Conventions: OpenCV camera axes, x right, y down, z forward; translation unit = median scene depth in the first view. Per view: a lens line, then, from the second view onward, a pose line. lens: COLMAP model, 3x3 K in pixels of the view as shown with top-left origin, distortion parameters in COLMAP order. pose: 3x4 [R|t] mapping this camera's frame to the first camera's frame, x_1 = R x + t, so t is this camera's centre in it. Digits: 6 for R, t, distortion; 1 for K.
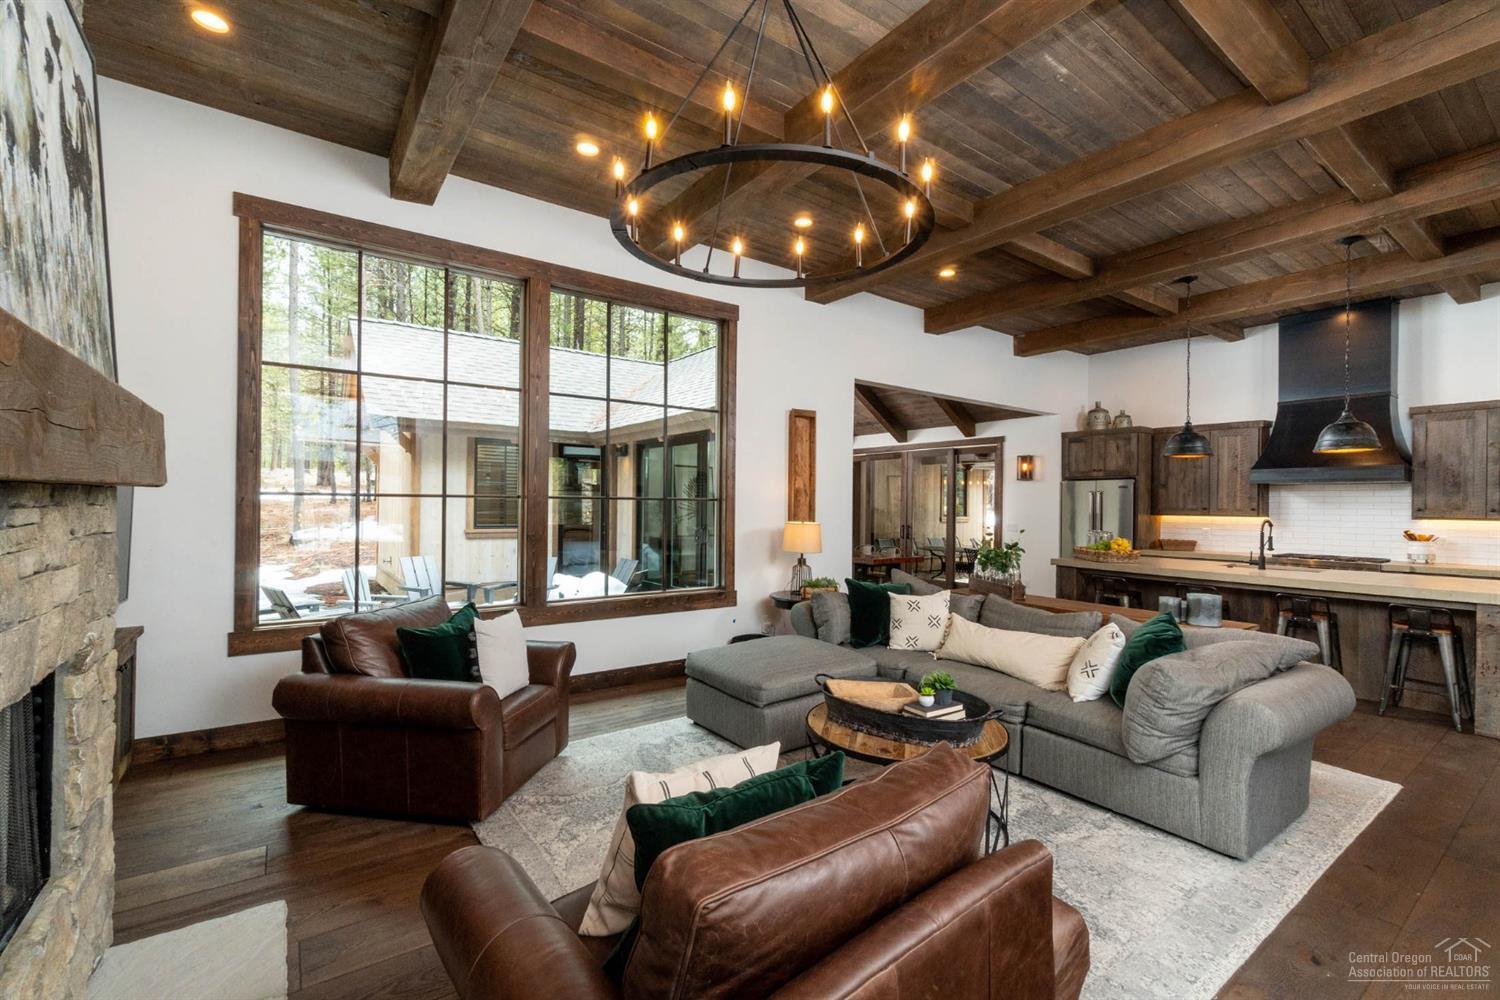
lens RADIAL K [[660.6, 0, 750.0], [0, 660.6, 500.0], [0, 0, 1]] dist [0.000792, 0.000564]
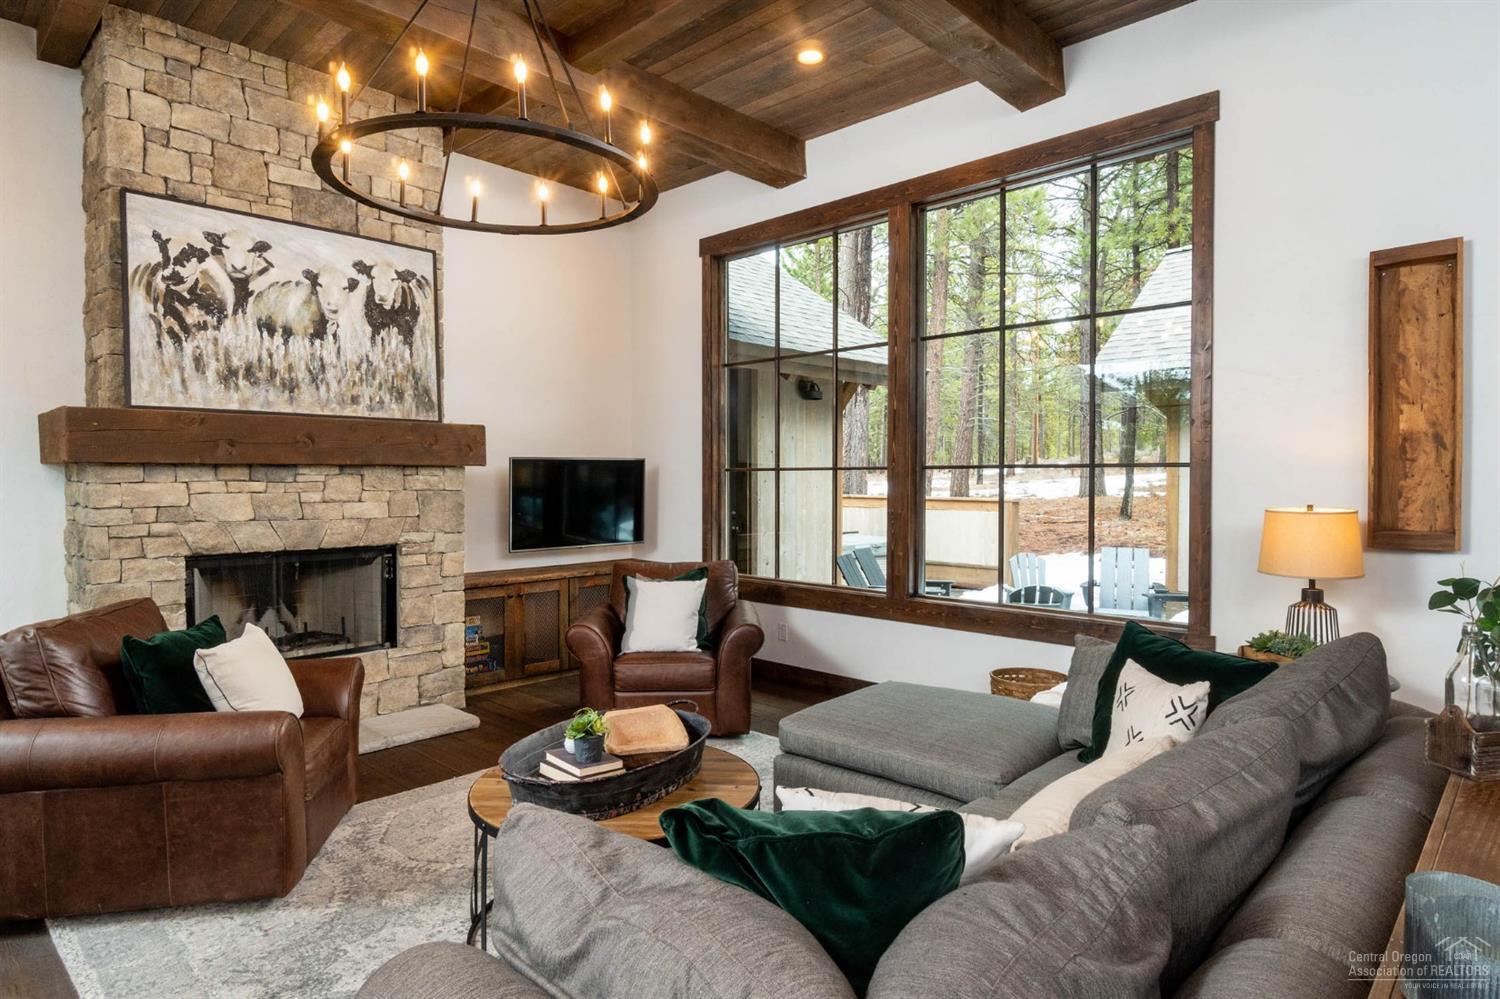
lens RADIAL K [[836.1, 0, 750.0], [0, 836.1, 499.5], [0, 0, 1]] dist [-0.001876, 0.000178]
pose [[0.184869, 0.016884, -0.982618, 0.803360], [0.011736, 0.999743, 0.019386, 0.017938], [0.982693, -0.015116, 0.184623, 0.714866]]
